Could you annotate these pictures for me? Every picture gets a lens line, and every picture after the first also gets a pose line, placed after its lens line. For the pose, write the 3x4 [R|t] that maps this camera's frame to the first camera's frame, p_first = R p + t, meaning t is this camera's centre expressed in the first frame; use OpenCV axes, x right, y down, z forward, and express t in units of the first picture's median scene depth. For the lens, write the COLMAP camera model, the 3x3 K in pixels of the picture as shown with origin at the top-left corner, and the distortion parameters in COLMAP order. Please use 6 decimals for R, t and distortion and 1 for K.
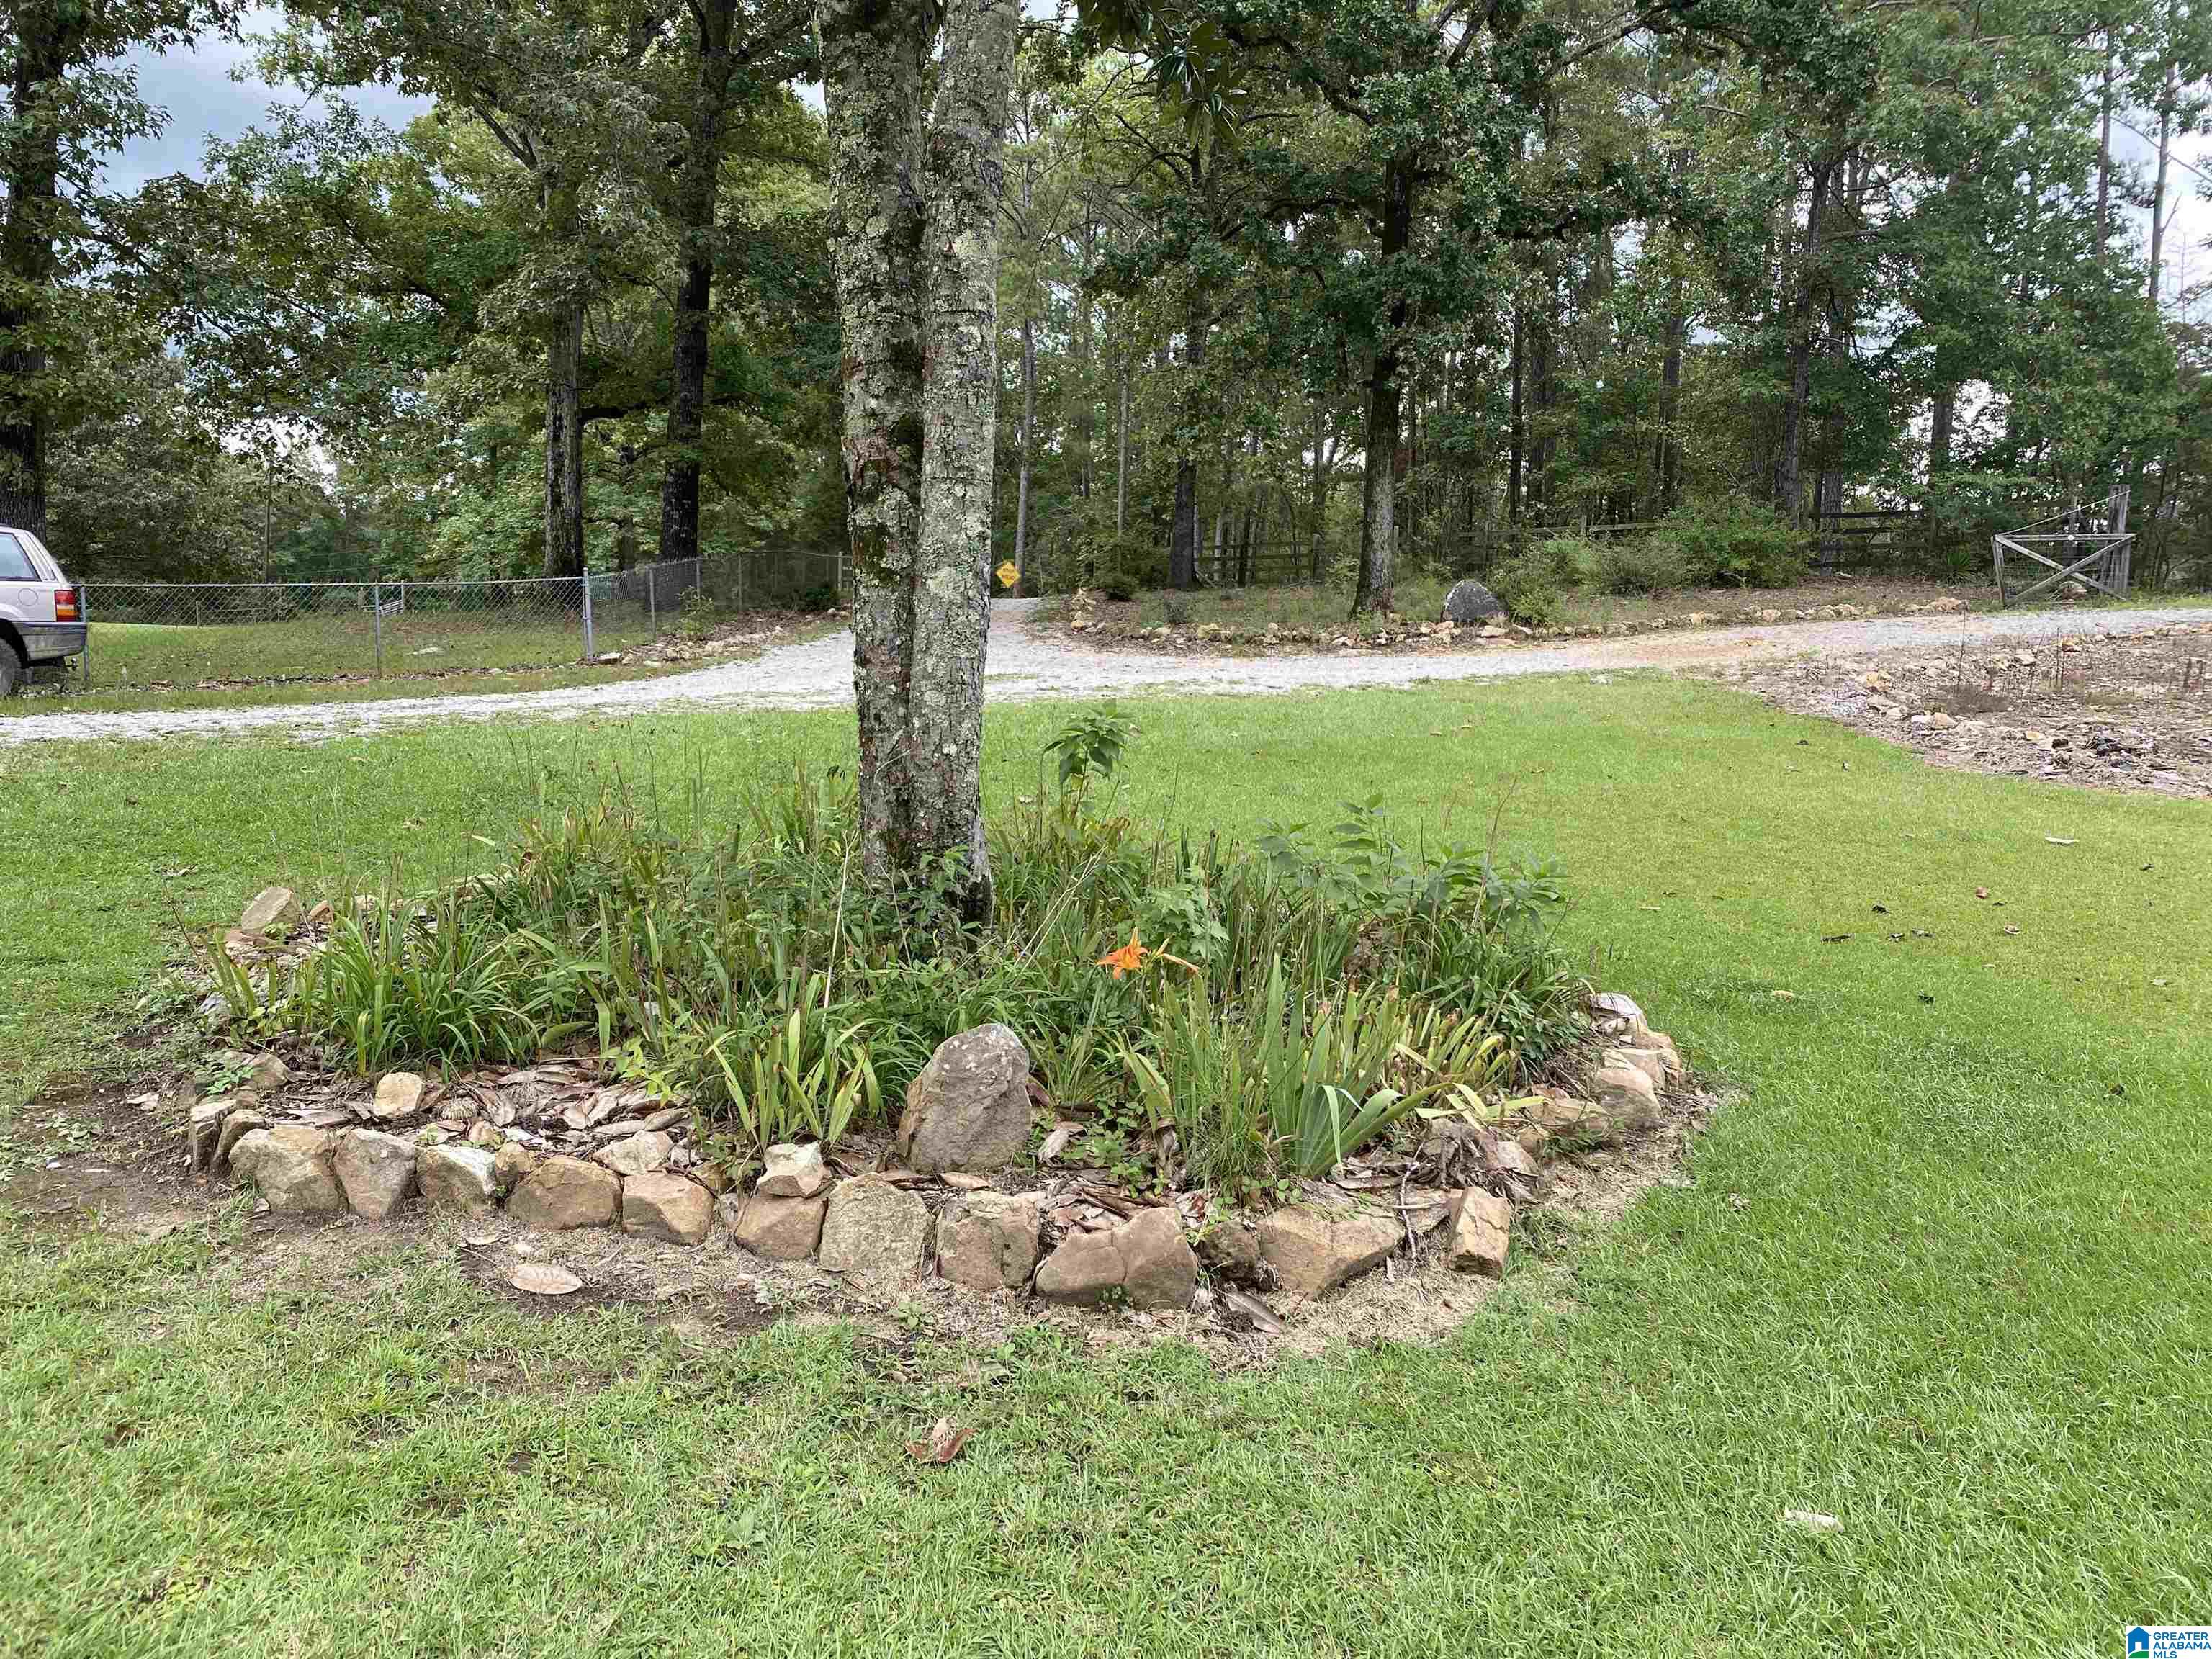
lens RADIAL K [[1661.4, 0, 1106.9], [0, 1661.4, 831.3], [0, 0, 1]] dist [0.011599, 0.002966]
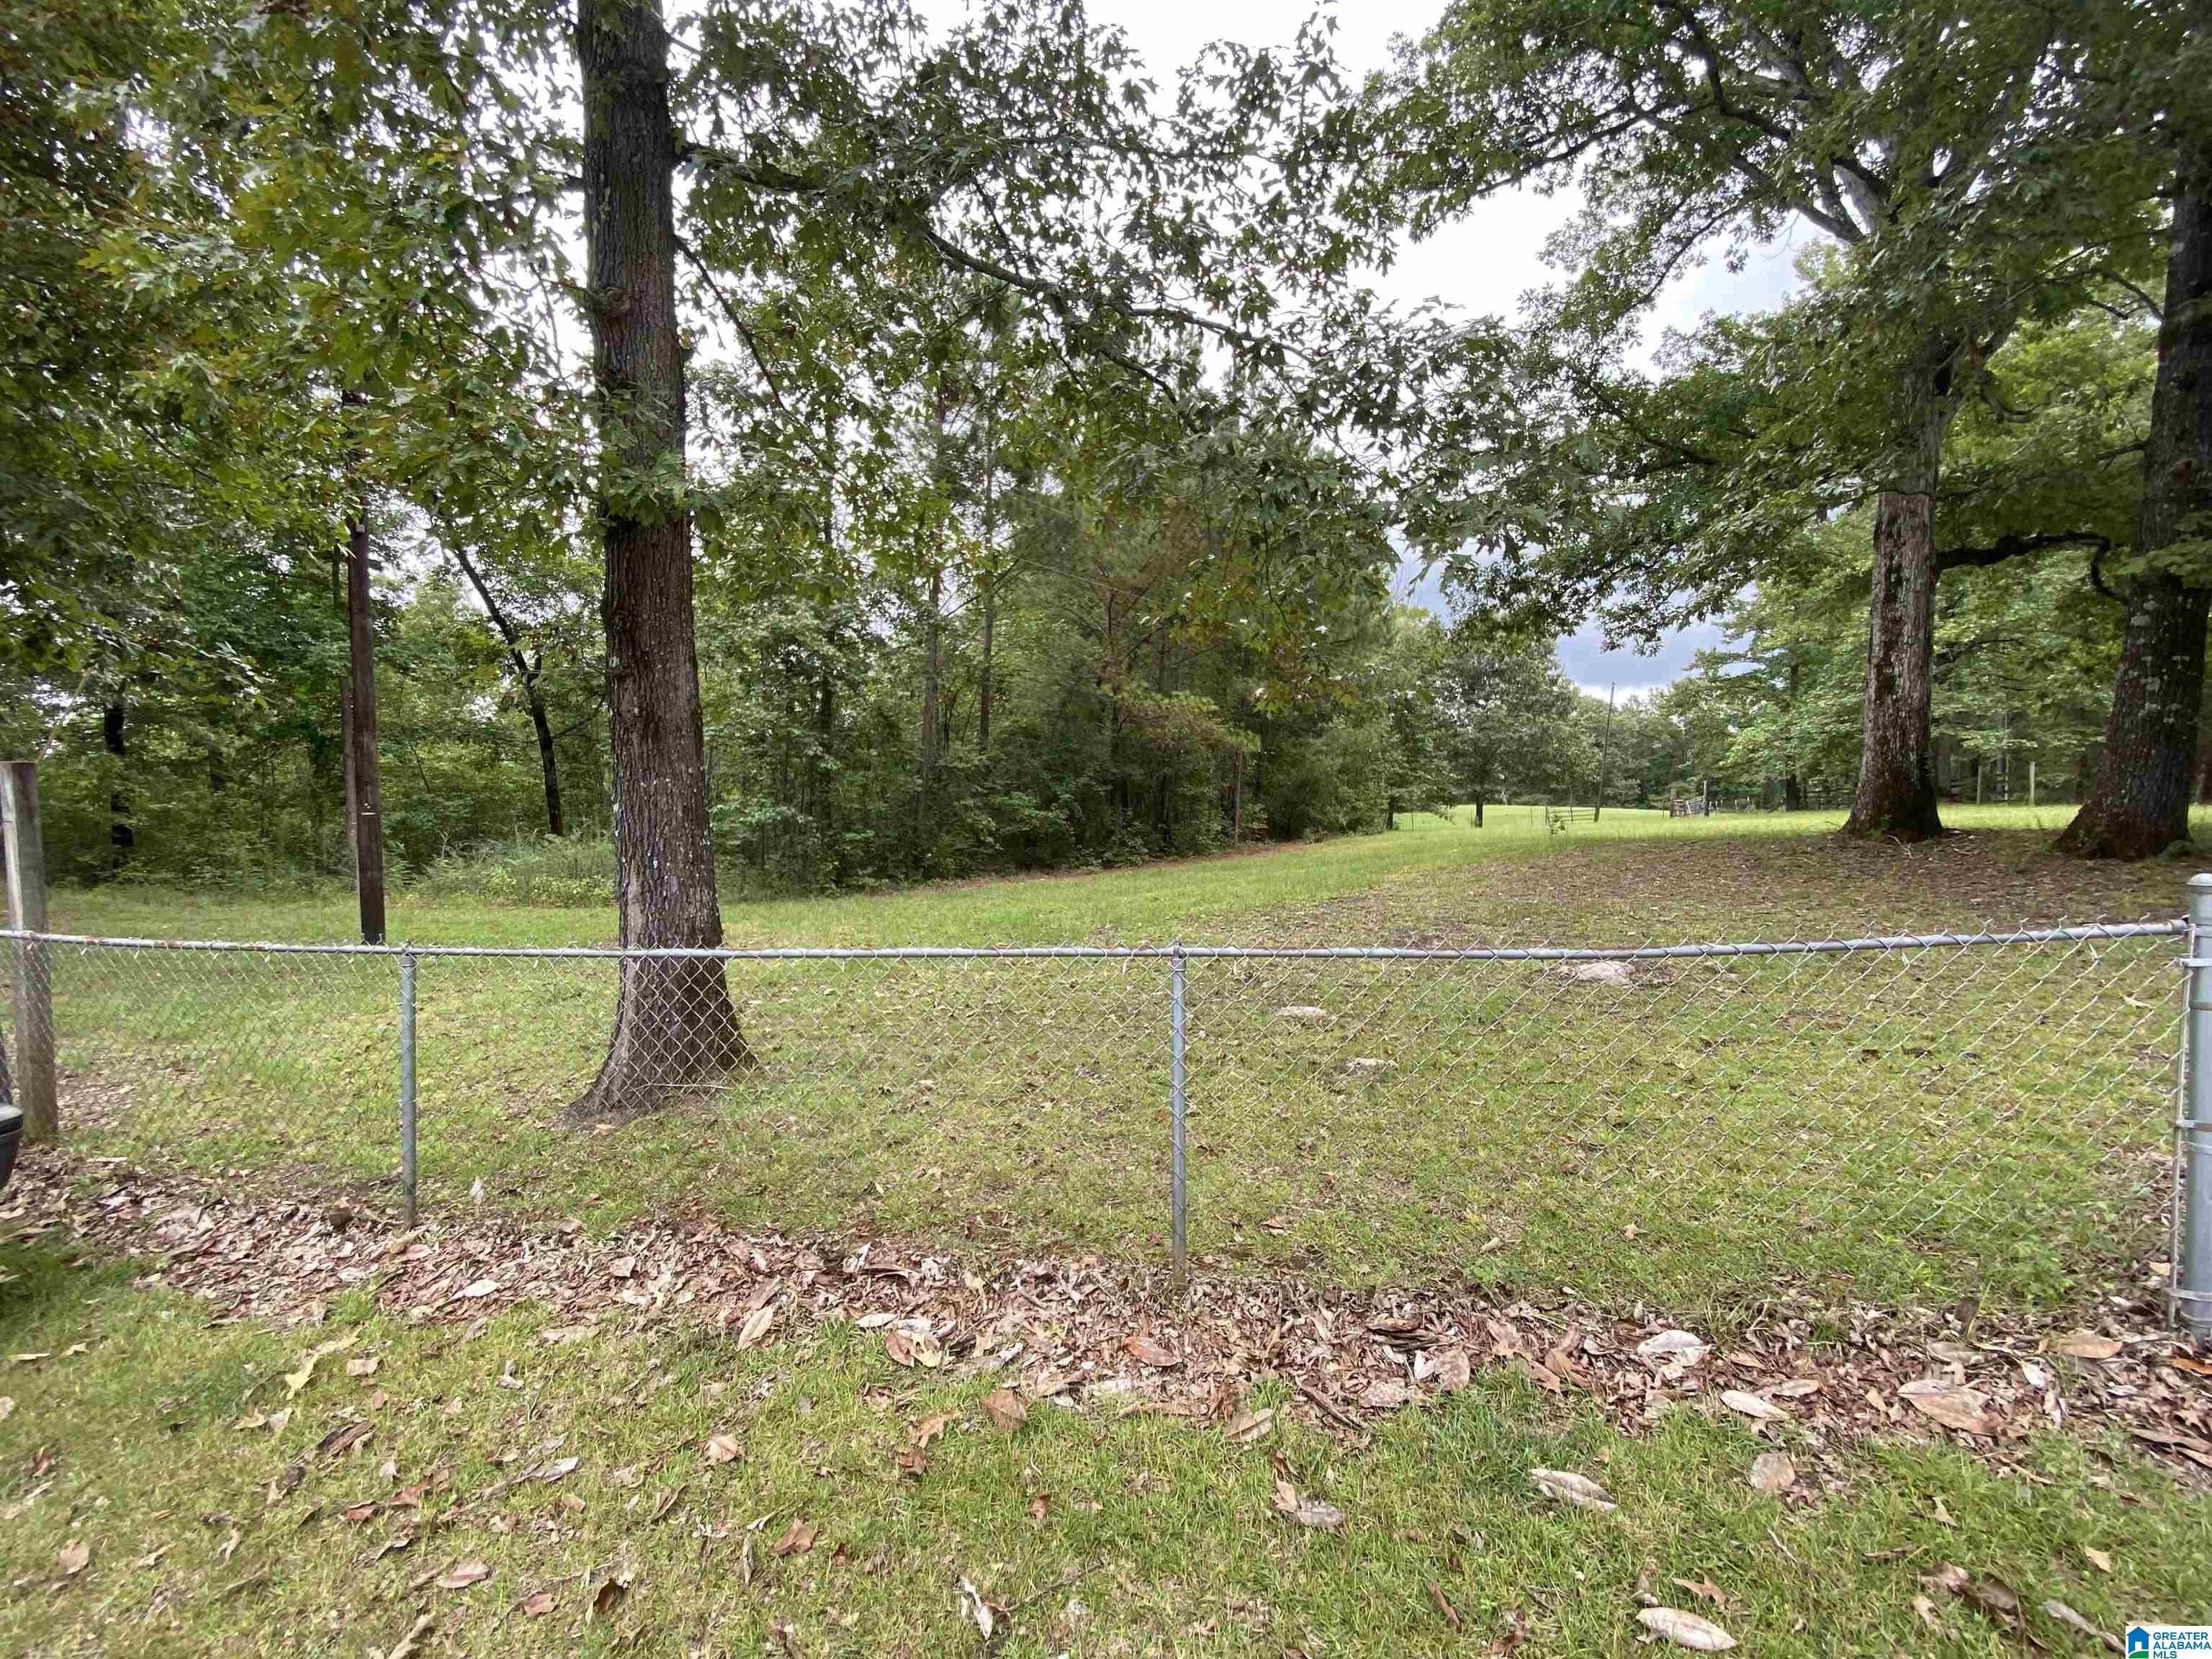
lens RADIAL K [[892.1, 0, 1106.3], [0, 892.1, 829.9], [0, 0, 1]] dist [0.000125, 0.000005]
pose [[0.534883, 0.017735, -0.844740, -0.103280], [-0.092537, 0.994995, -0.037704, -0.051674], [0.839844, 0.098337, 0.533847, 0.291237]]
